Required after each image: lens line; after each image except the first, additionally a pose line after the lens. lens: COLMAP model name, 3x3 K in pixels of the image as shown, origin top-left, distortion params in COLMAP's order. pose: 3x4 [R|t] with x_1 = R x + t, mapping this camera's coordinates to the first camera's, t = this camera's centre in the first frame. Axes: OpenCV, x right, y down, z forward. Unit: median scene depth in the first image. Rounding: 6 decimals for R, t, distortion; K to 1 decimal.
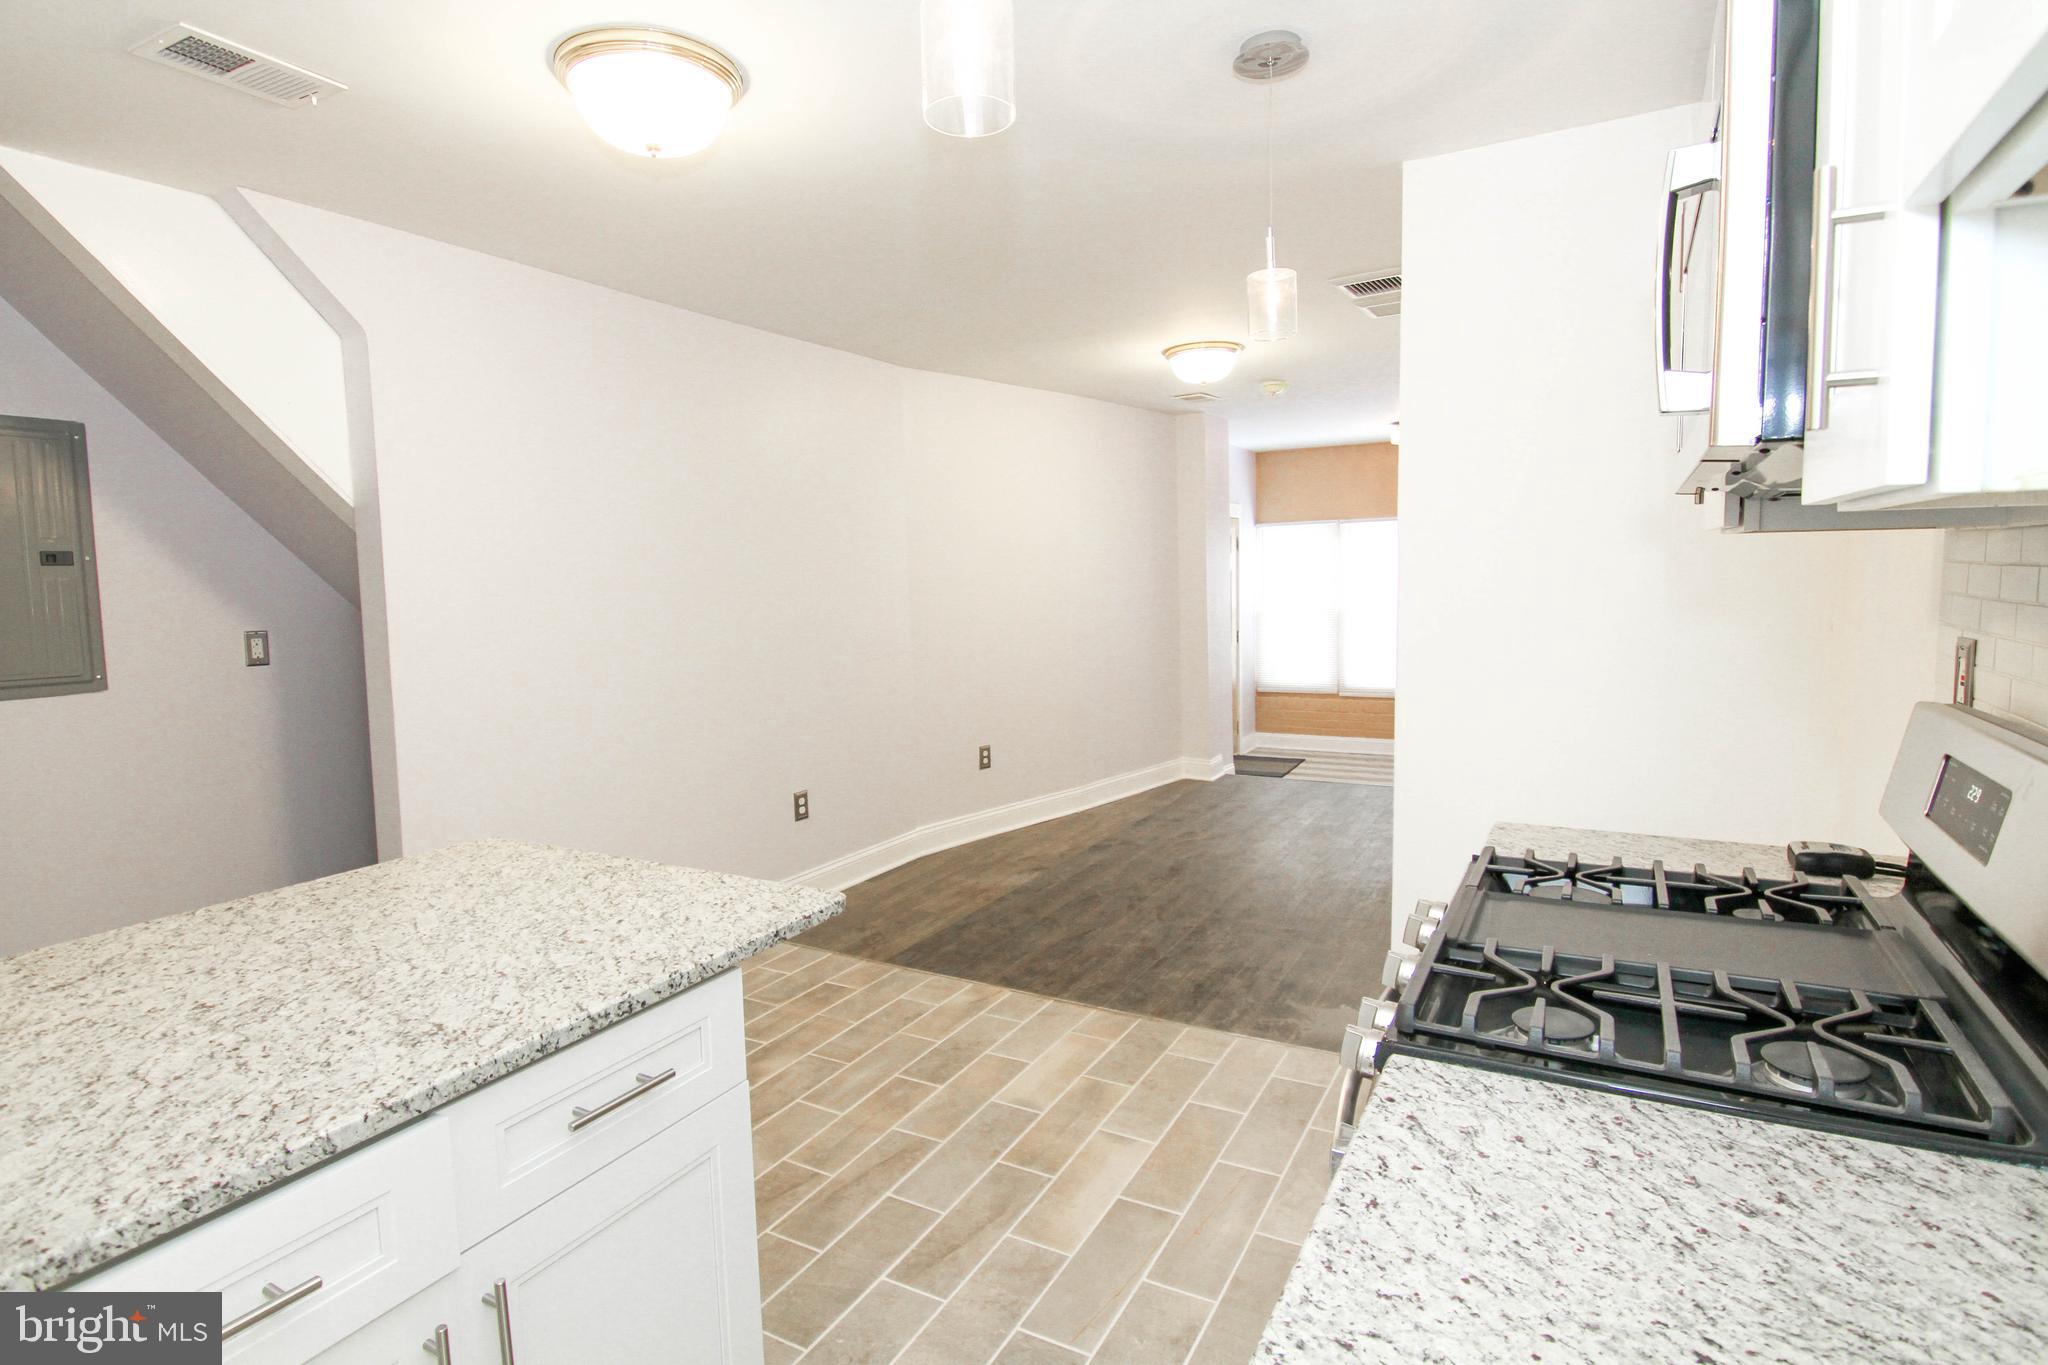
lens RADIAL K [[1042.3, 0, 1031.5], [0, 1042.3, 668.7], [0, 0, 1]] dist [-0.003606, -0.012985]
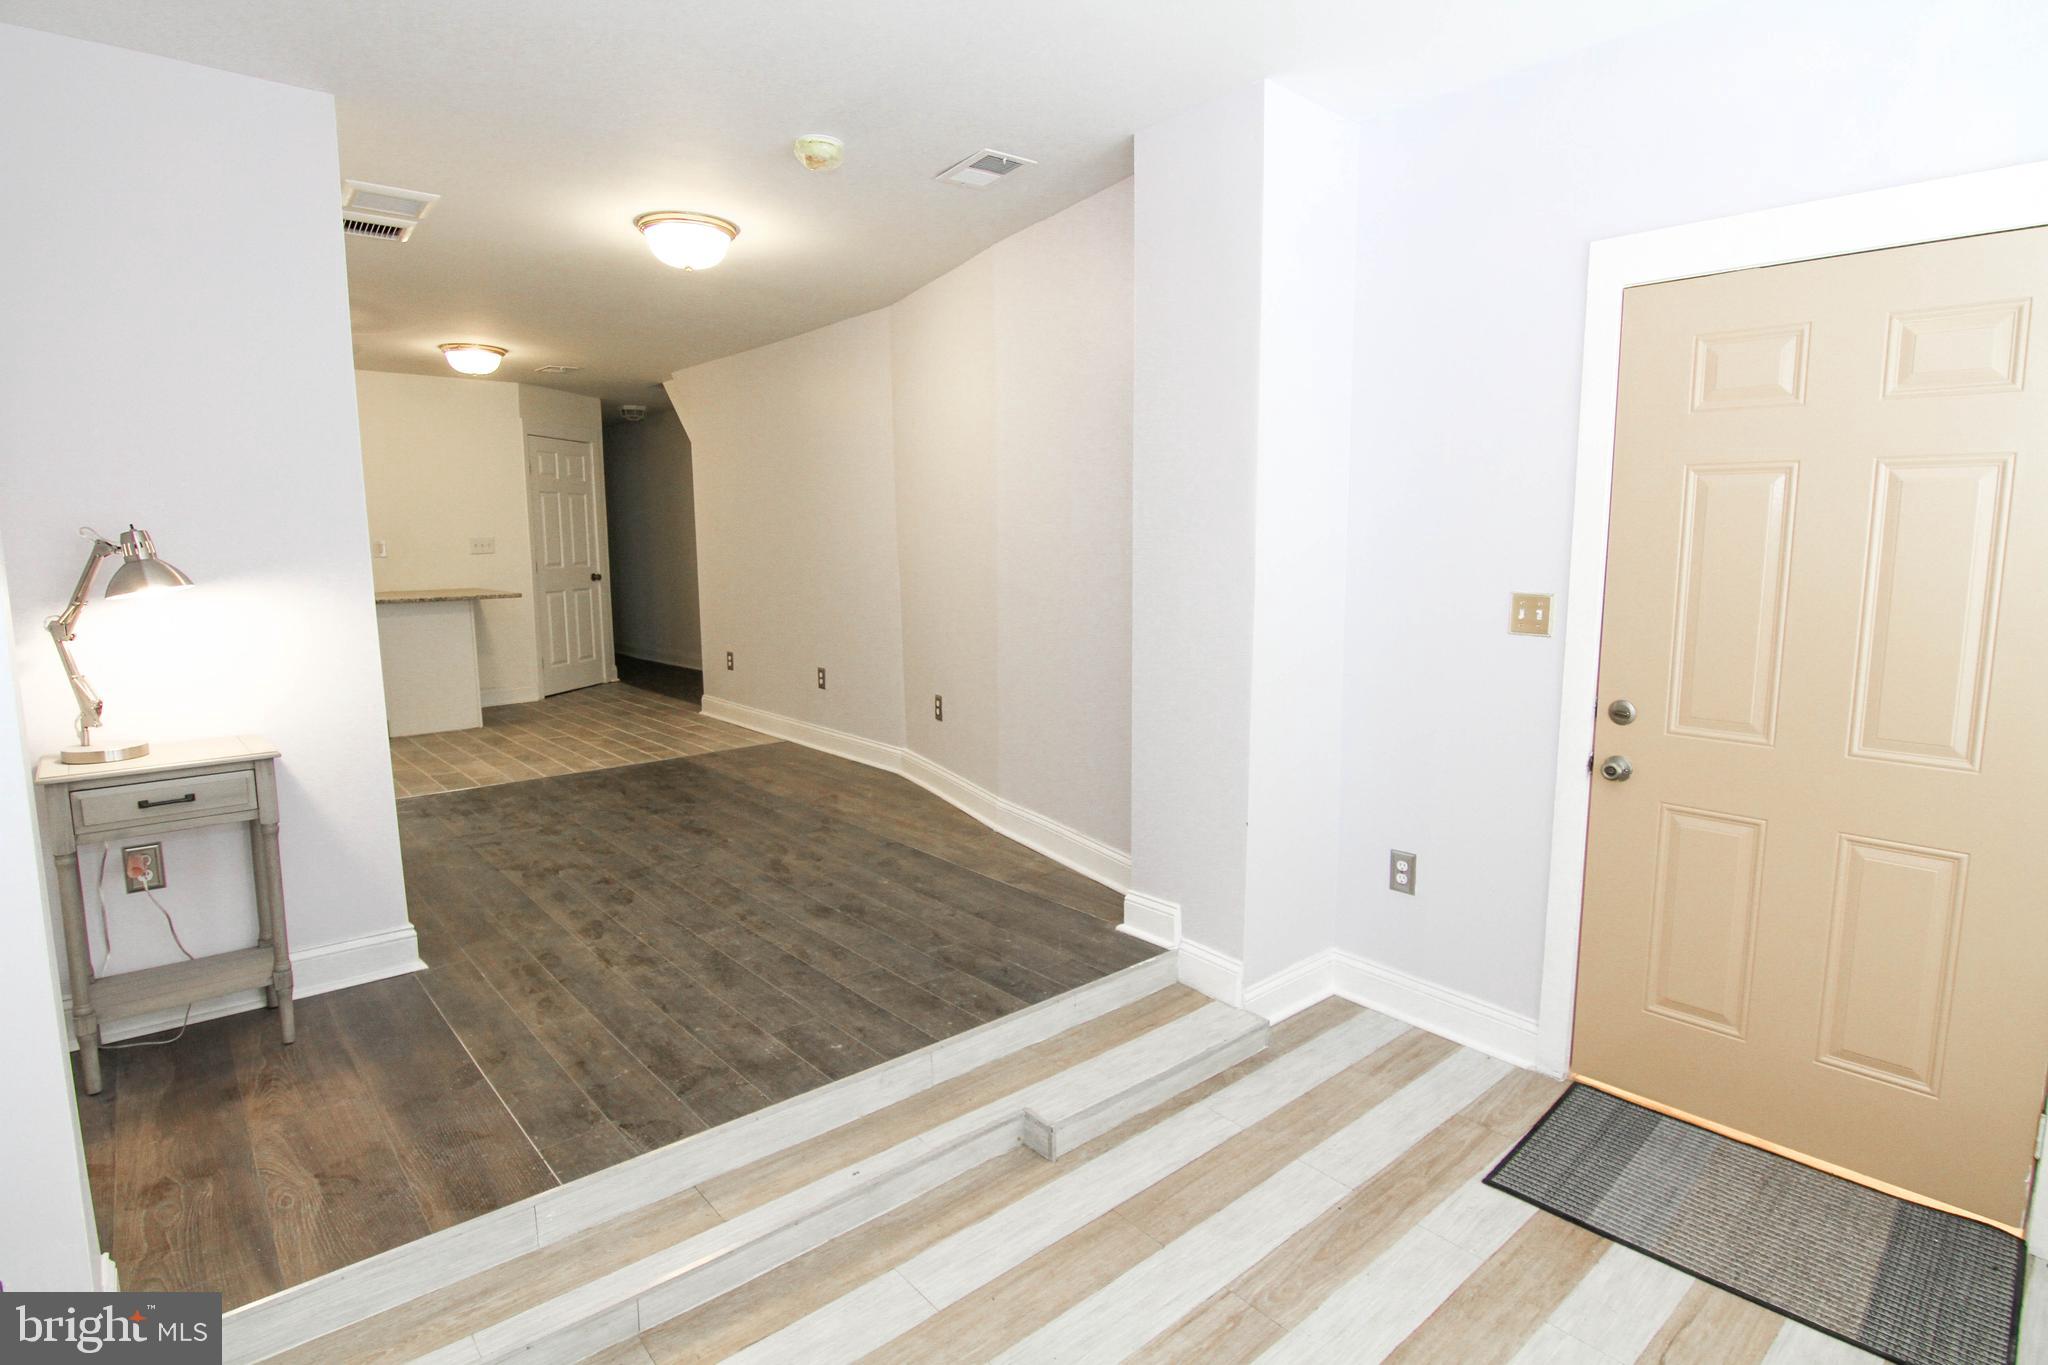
lens RADIAL K [[1042.3, 0, 1031.5], [0, 1042.3, 668.7], [0, 0, 1]] dist [-0.003606, -0.012985]
pose [[-0.343324, 0.143925, -0.928124, 1.437651], [-0.071332, 0.981339, 0.178563, -0.218026], [0.936504, 0.127510, -0.326651, 2.573766]]
